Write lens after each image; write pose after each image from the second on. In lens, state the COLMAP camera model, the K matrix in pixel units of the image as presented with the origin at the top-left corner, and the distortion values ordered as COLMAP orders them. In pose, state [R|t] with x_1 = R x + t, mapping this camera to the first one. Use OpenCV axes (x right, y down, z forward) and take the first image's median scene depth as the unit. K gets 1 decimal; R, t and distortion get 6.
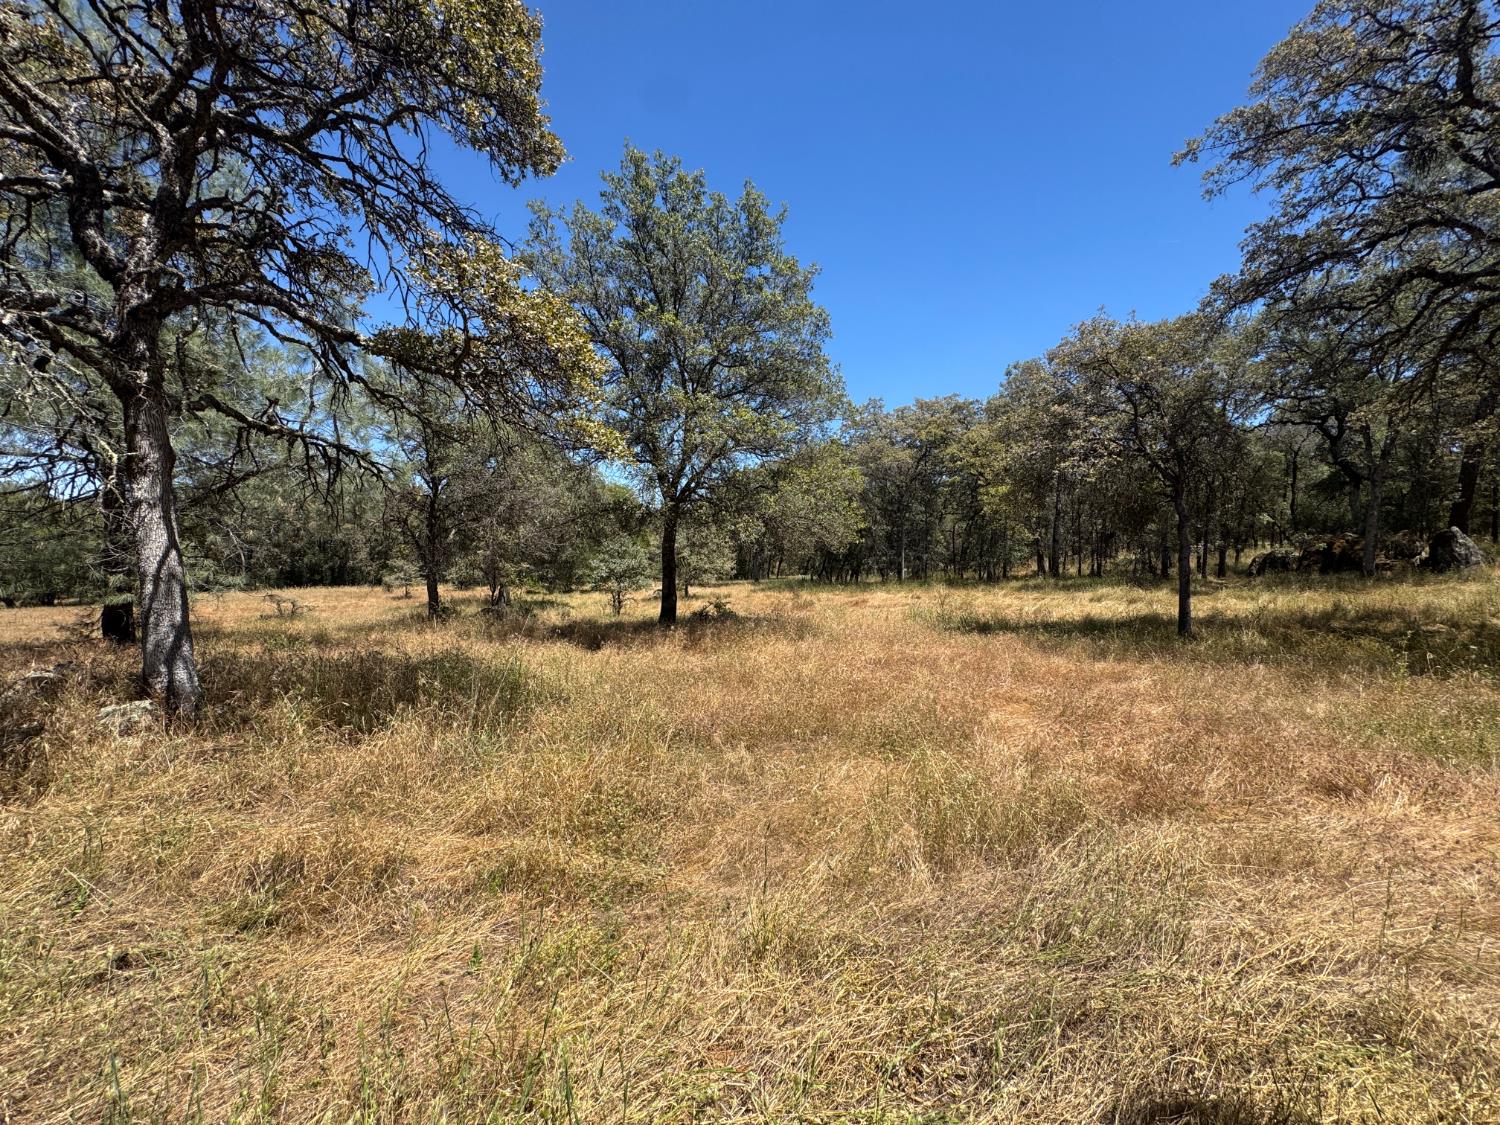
lens RADIAL K [[594.7, 0, 749.7], [0, 594.7, 557.1], [0, 0, 1]] dist [0.000144, 0.000724]
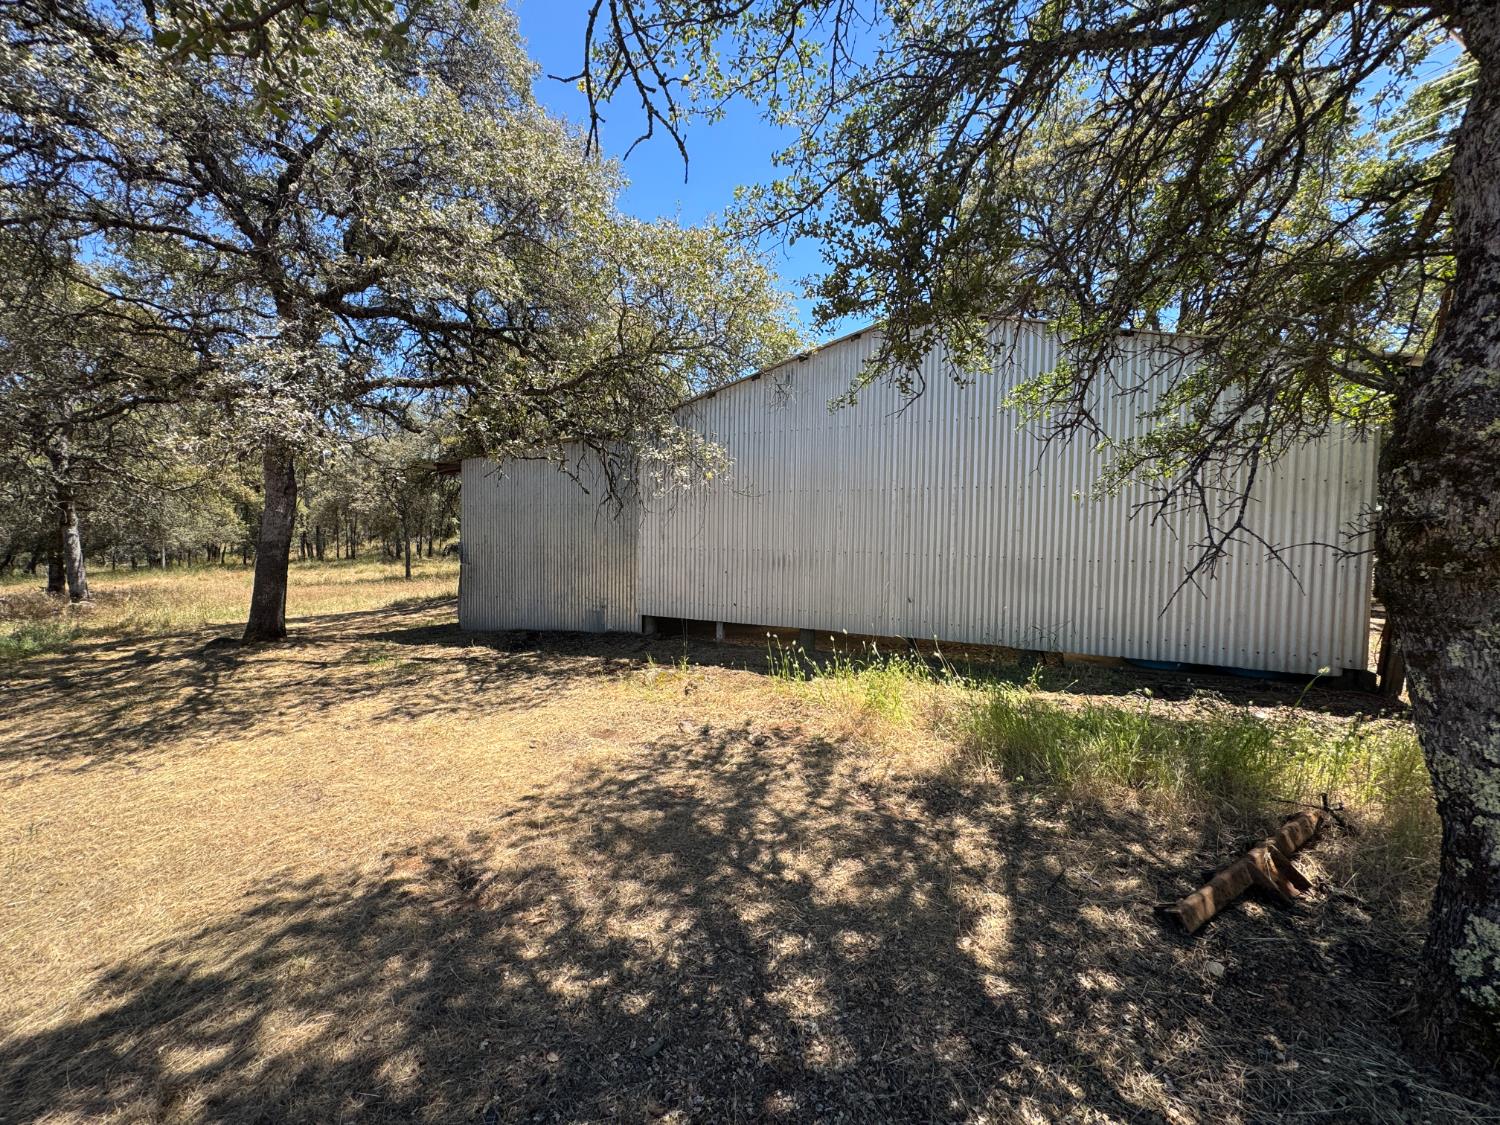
lens RADIAL K [[594.7, 0, 749.5], [0, 594.7, 562.3], [0, 0, 1]] dist [0.000144, 0.000724]
pose [[0.402770, -0.035430, 0.914615, -0.335381], [0.002803, 0.999294, 0.037476, -0.010522], [-0.915297, -0.012531, 0.402585, -0.443379]]
